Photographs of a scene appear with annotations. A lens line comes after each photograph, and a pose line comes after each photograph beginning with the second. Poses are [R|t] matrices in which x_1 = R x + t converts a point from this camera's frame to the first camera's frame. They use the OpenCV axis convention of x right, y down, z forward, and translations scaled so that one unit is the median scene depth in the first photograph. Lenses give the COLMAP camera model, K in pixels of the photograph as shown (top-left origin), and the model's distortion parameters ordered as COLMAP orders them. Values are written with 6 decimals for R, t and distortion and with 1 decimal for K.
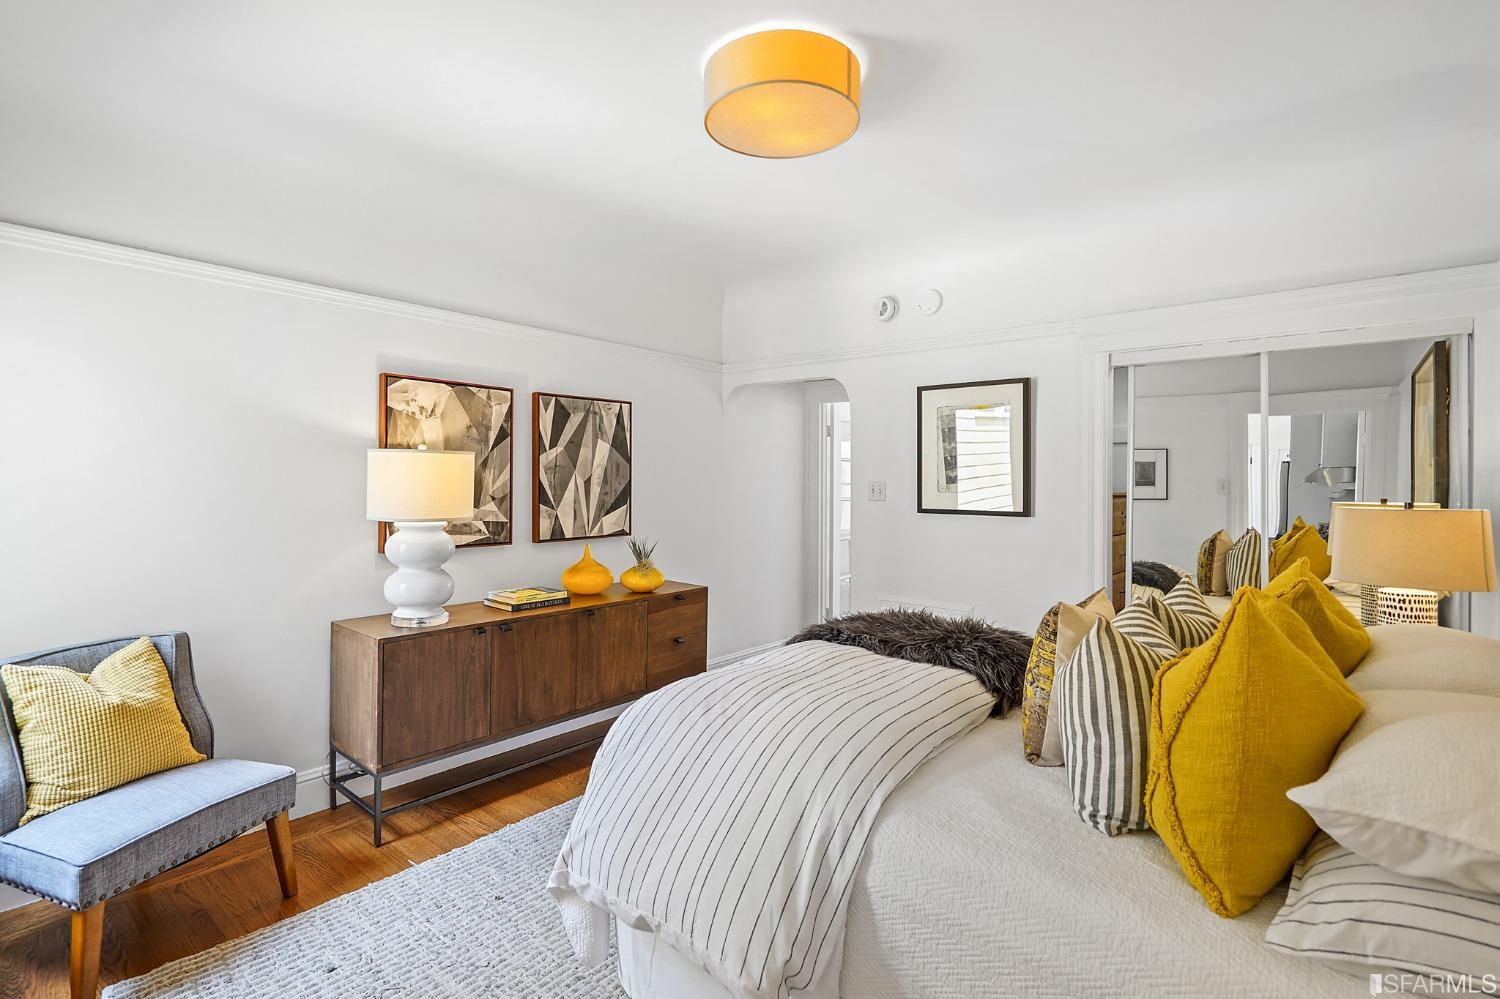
lens RADIAL K [[693.9, 0, 736.7], [0, 693.9, 490.8], [0, 0, 1]] dist [0.000876, 0.000303]
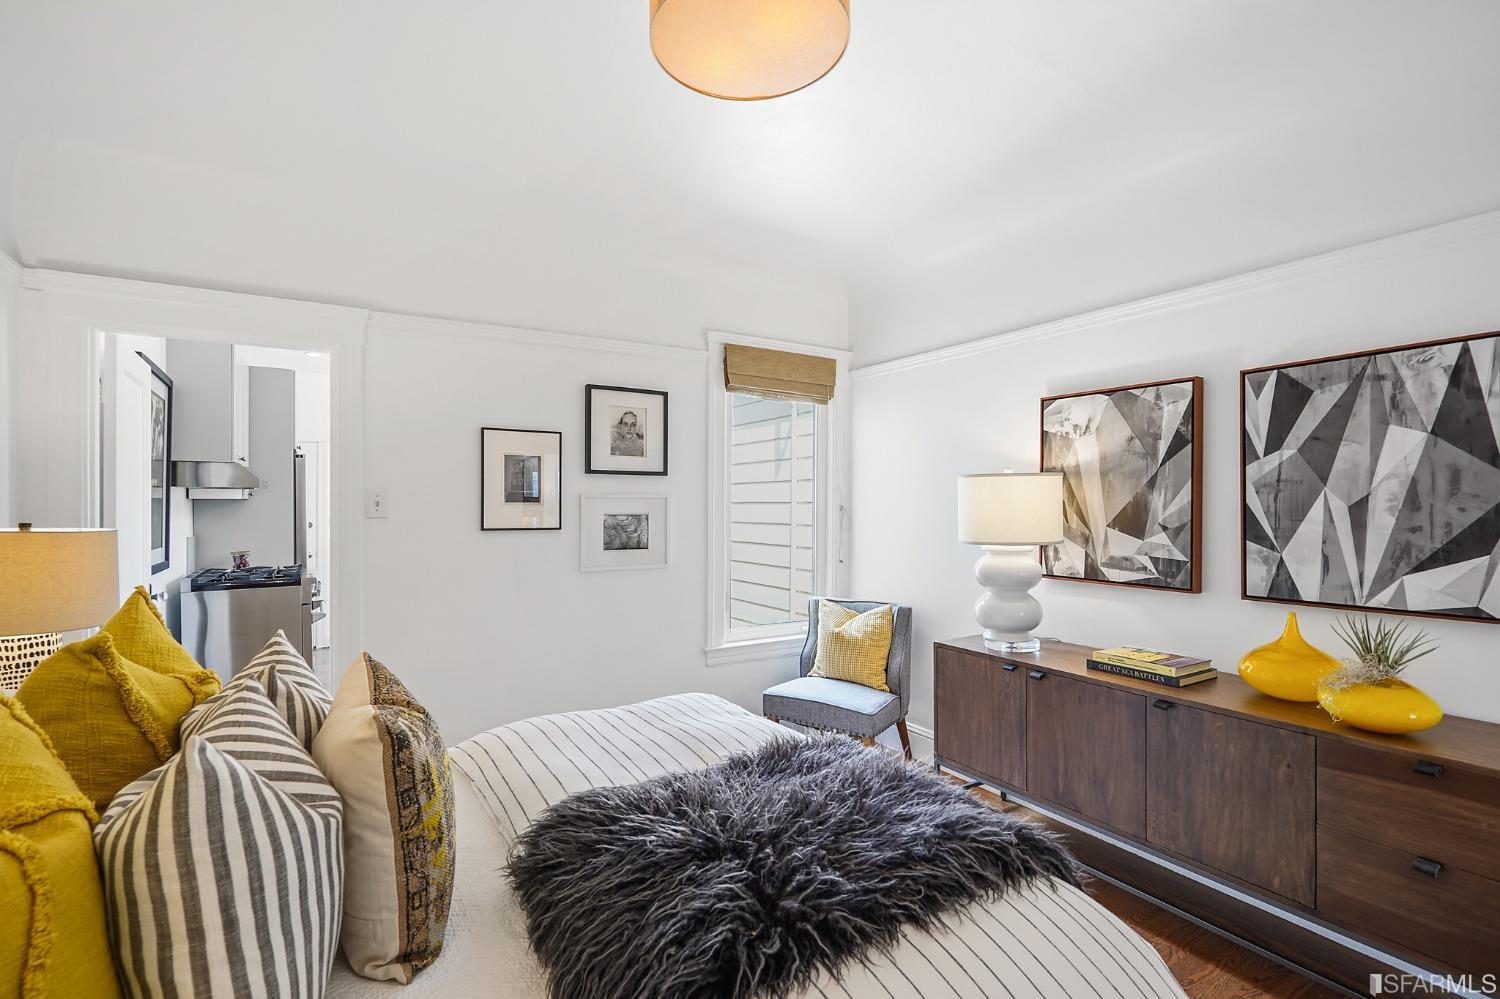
lens RADIAL K [[703.0, 0, 725.9], [0, 703.0, 507.5], [0, 0, 1]] dist [0.001163, 0.000608]
pose [[-0.326783, 0.001432, -0.945098, 0.507933], [-0.013862, 0.999884, 0.006308, -0.009197], [0.944998, 0.015162, -0.326726, 0.755623]]
